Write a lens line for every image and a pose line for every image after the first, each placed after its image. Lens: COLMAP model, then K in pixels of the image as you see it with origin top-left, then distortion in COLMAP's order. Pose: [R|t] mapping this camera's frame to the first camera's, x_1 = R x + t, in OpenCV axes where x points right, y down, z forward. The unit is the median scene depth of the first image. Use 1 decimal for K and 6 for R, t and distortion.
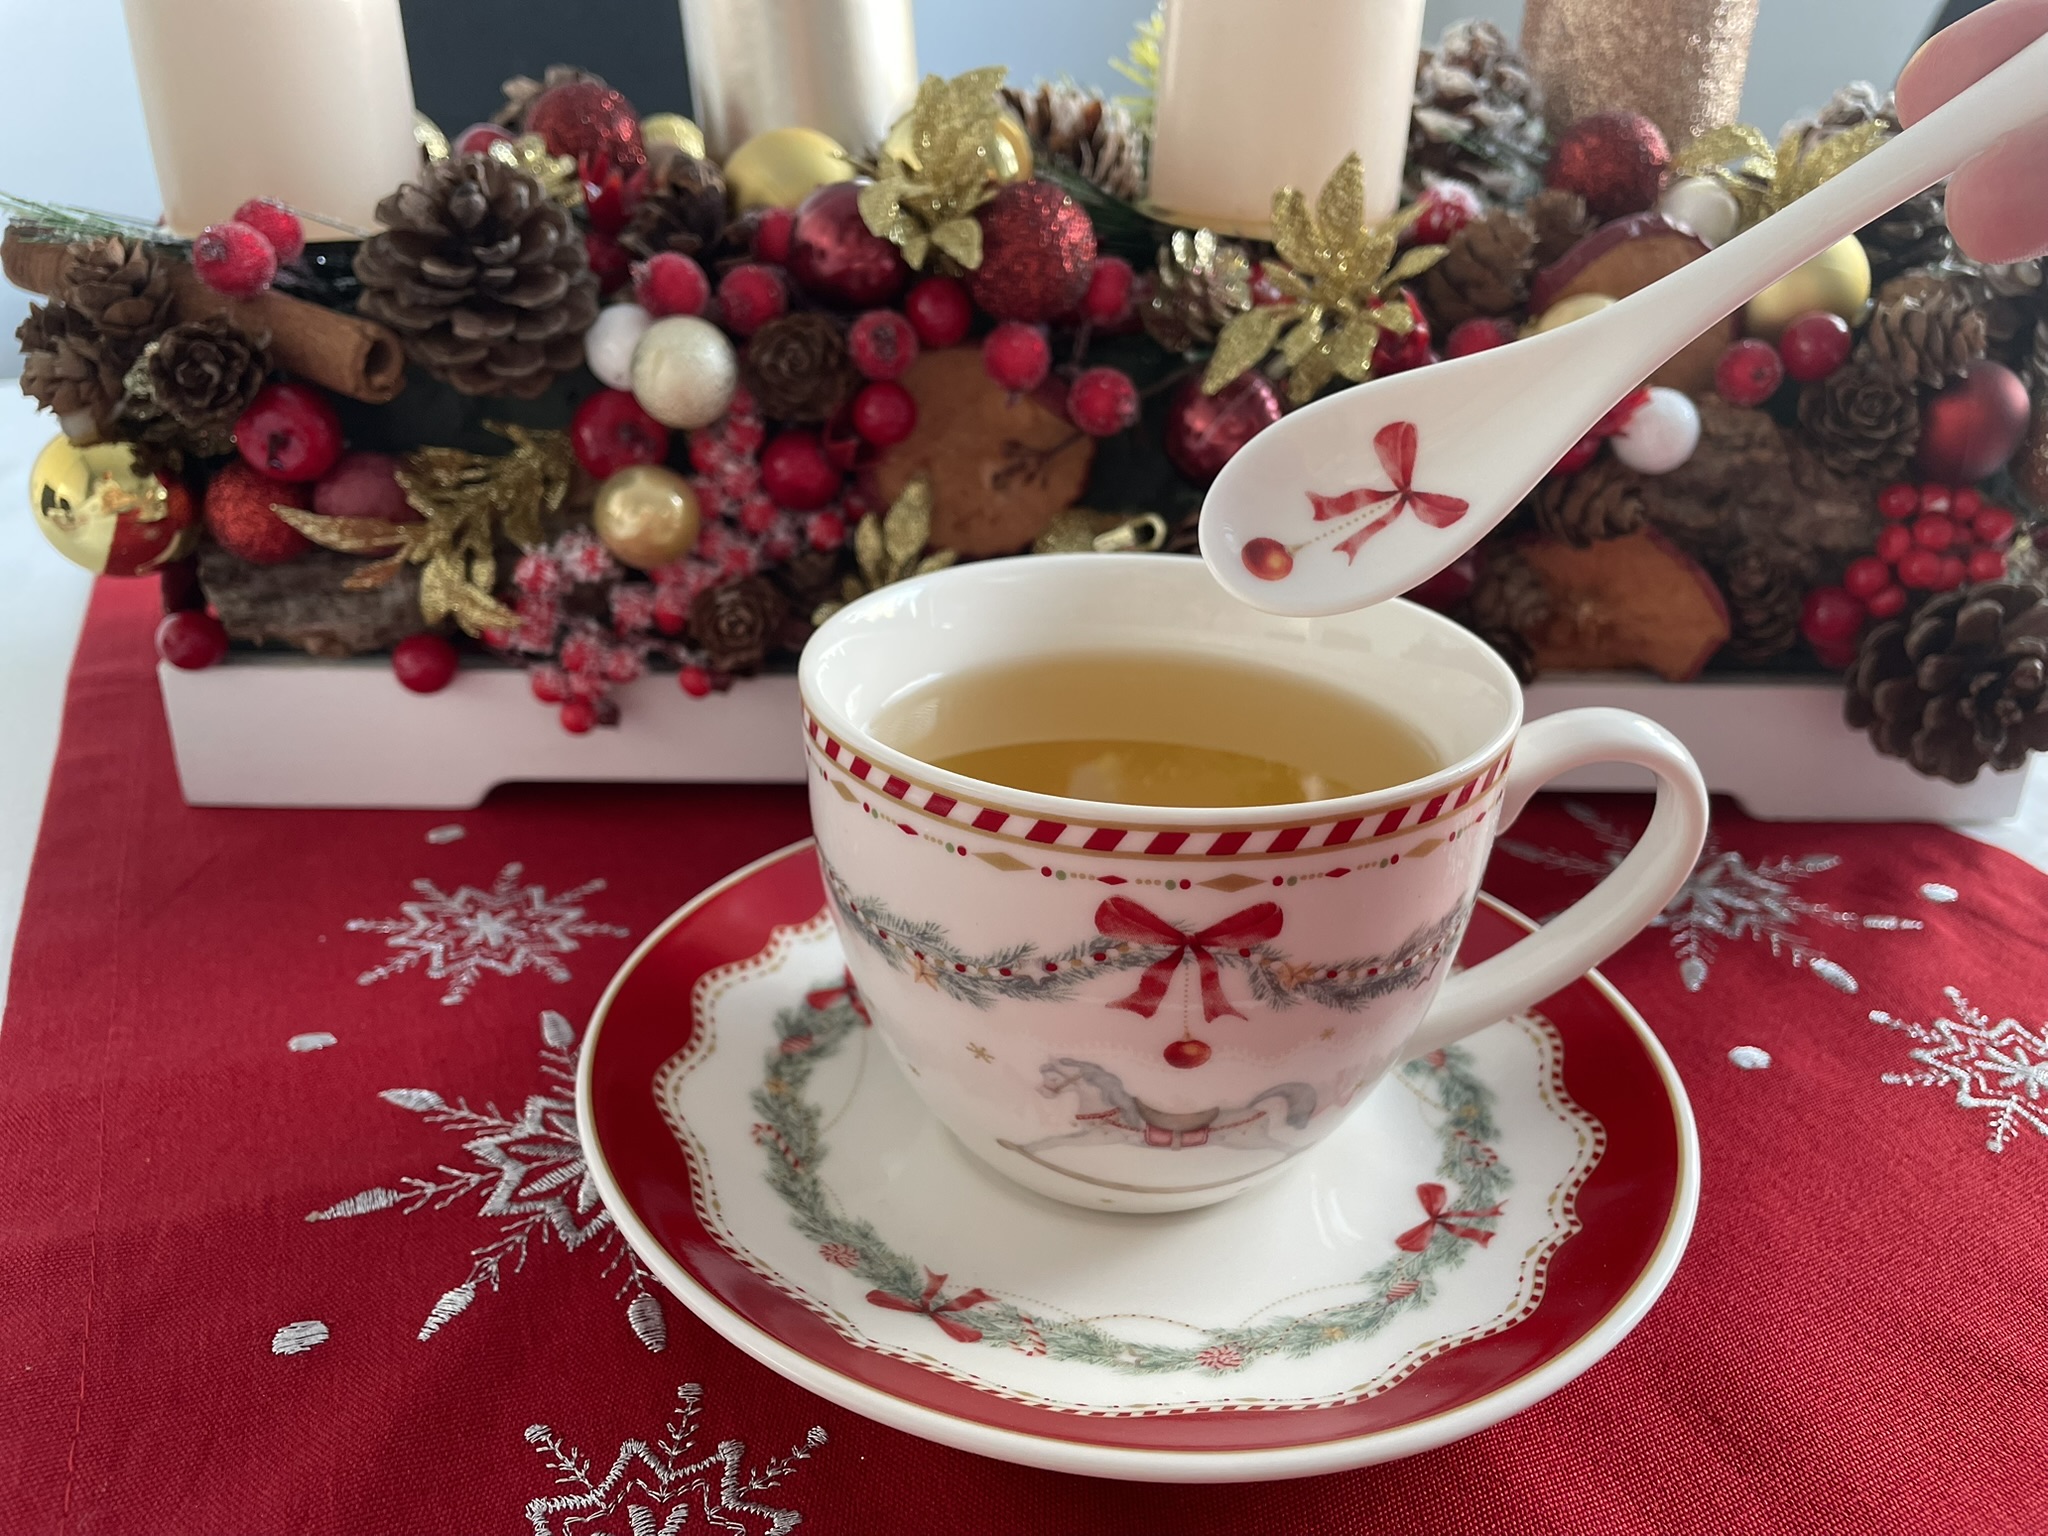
lens RADIAL K [[1571.9, 0, 1072.0], [0, 1571.9, 766.5], [0, 0, 1]] dist [0.079720, -0.117091]
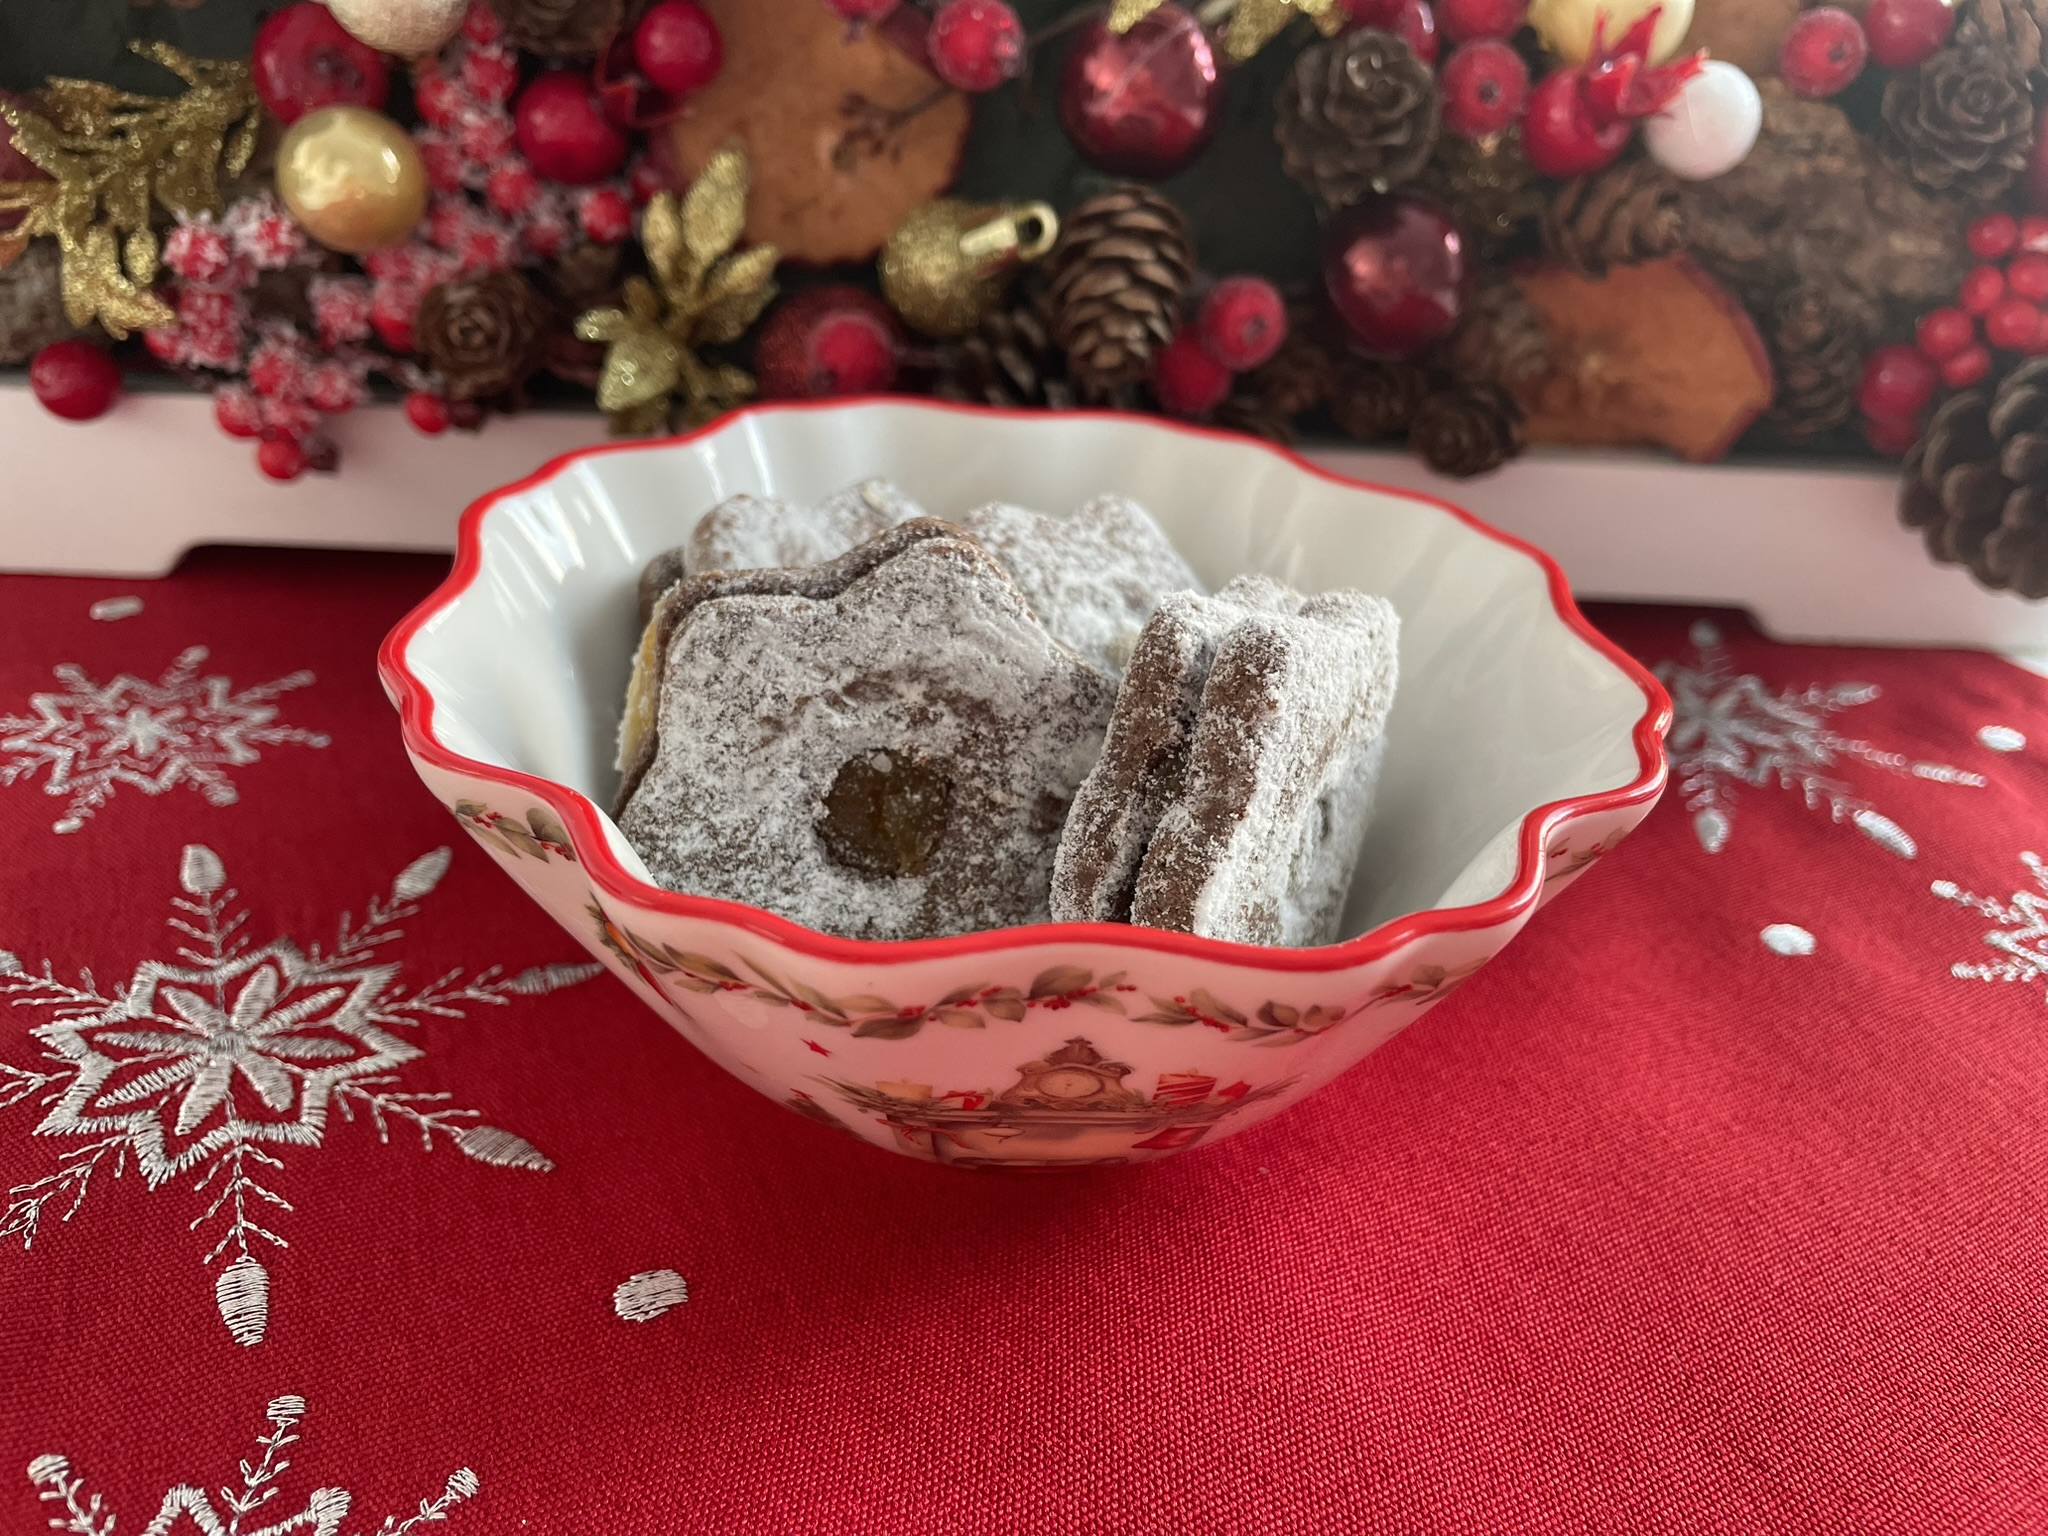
lens RADIAL K [[1571.9, 0, 1064.3], [0, 1571.9, 759.8], [0, 0, 1]] dist [0.079720, -0.117091]
pose [[0.998942, 0.025032, 0.038577, 0.039733], [-0.029011, 0.993911, 0.106295, 0.021519], [-0.035681, -0.107302, 0.993586, 0.220510]]
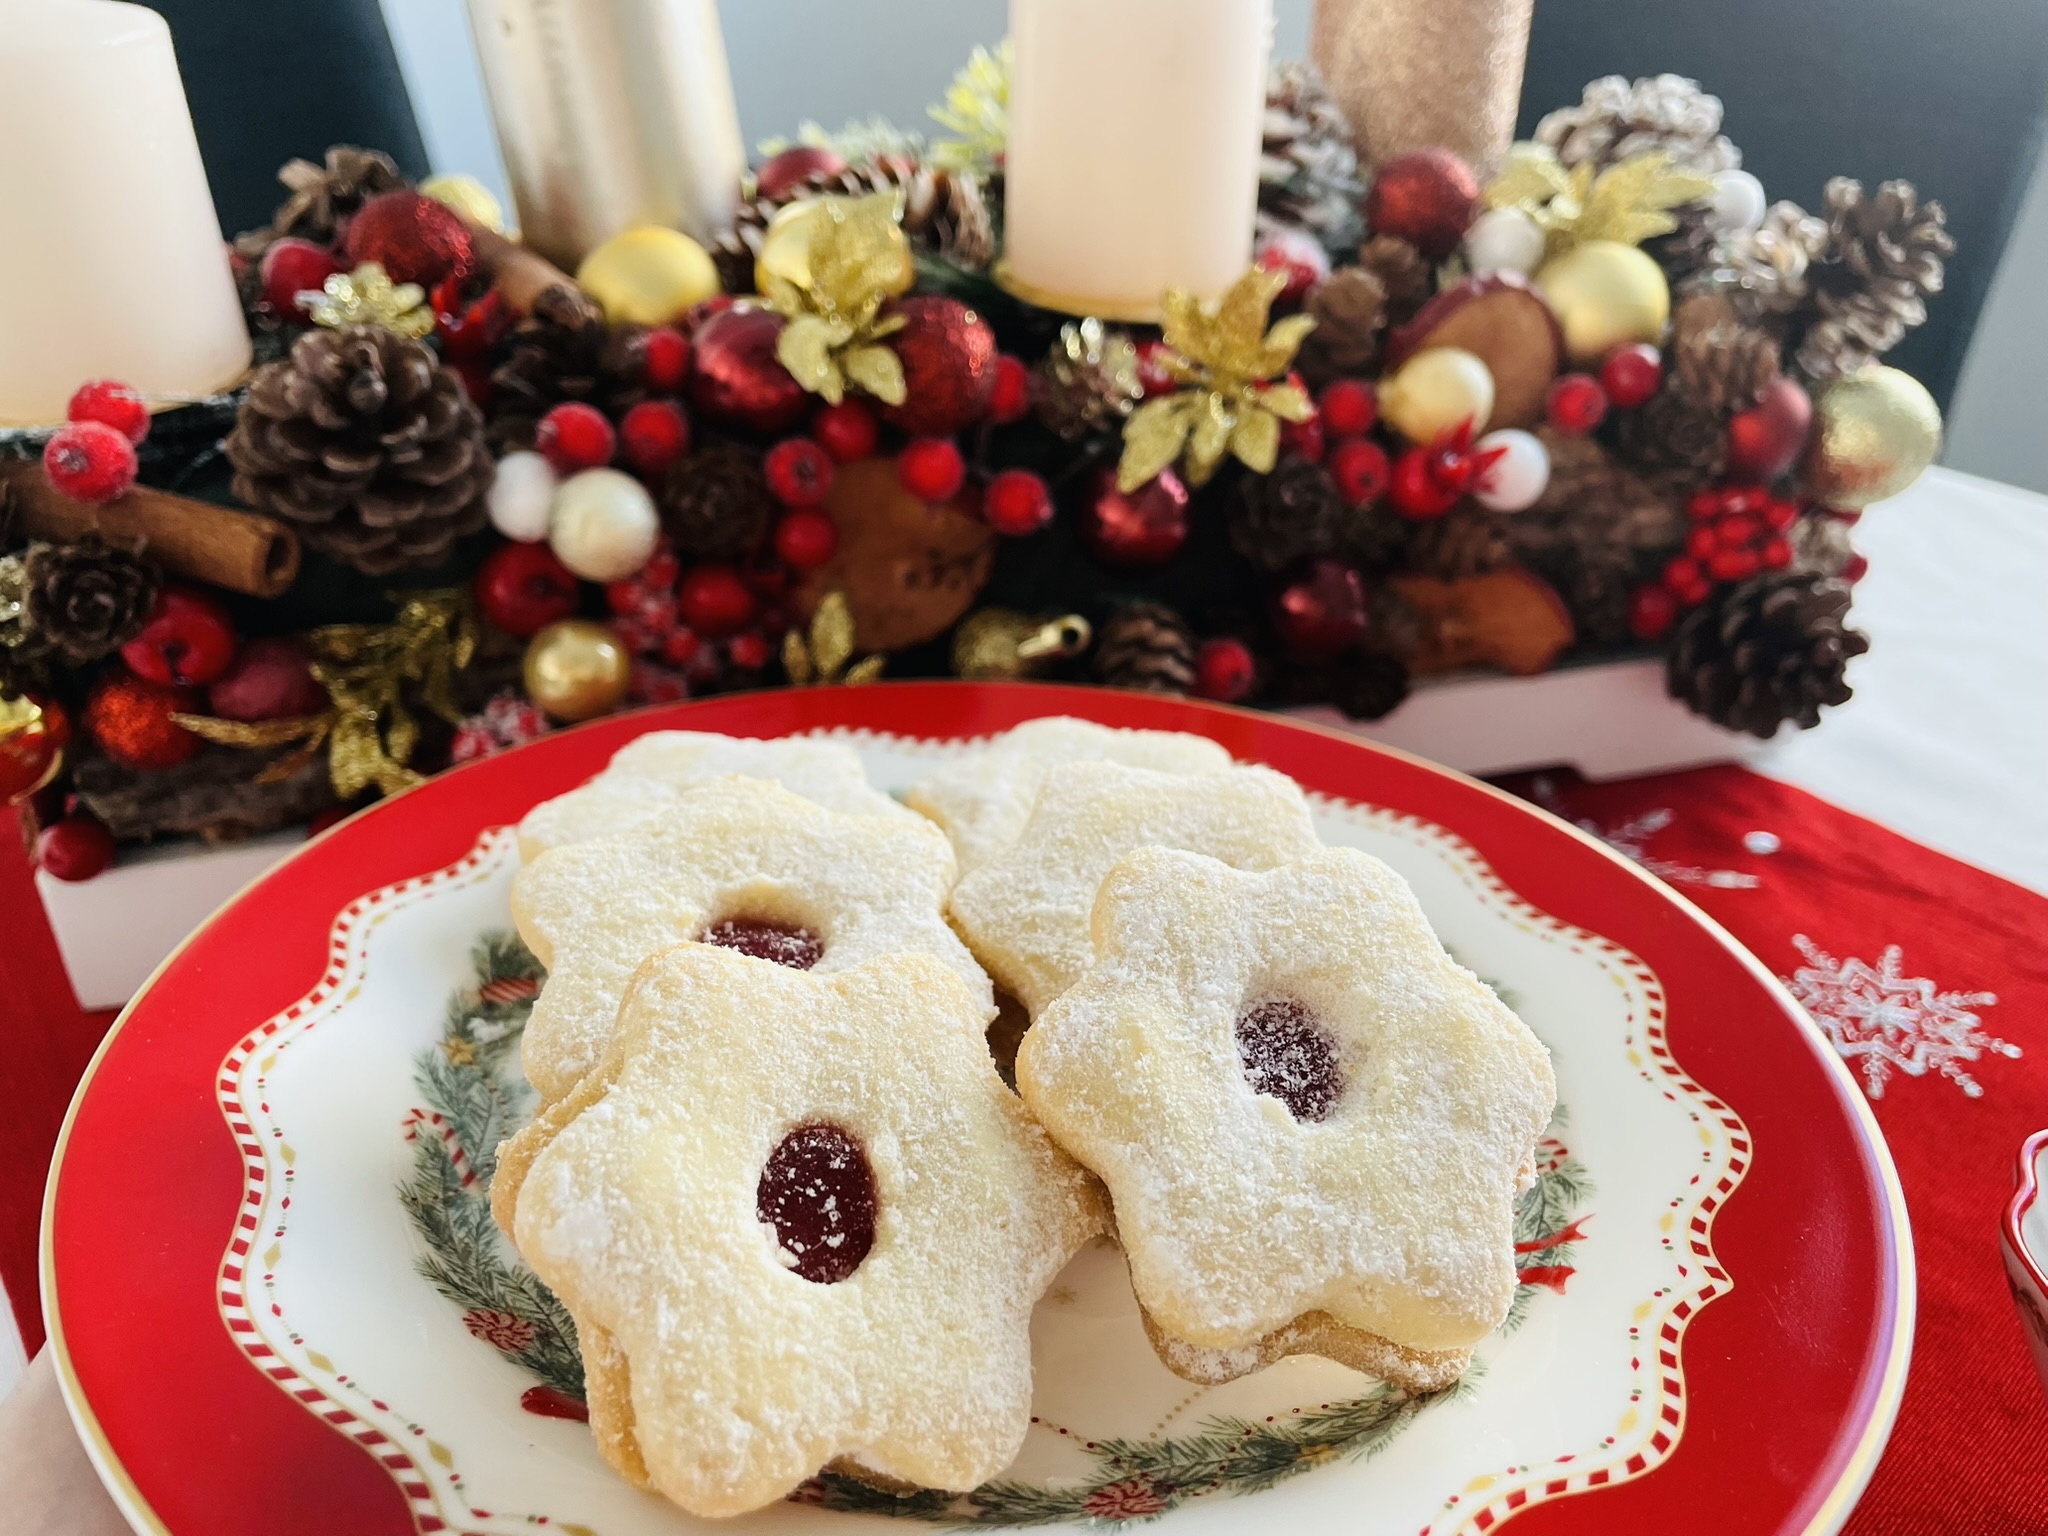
lens RADIAL K [[1571.9, 0, 1043.6], [0, 1571.9, 744.5], [0, 0, 1]] dist [0.079720, -0.117091]
pose [[0.973568, -0.133343, 0.185432, -0.172343], [0.115118, 0.987696, 0.105848, -0.180136], [-0.197265, -0.081703, 0.976940, -0.016496]]
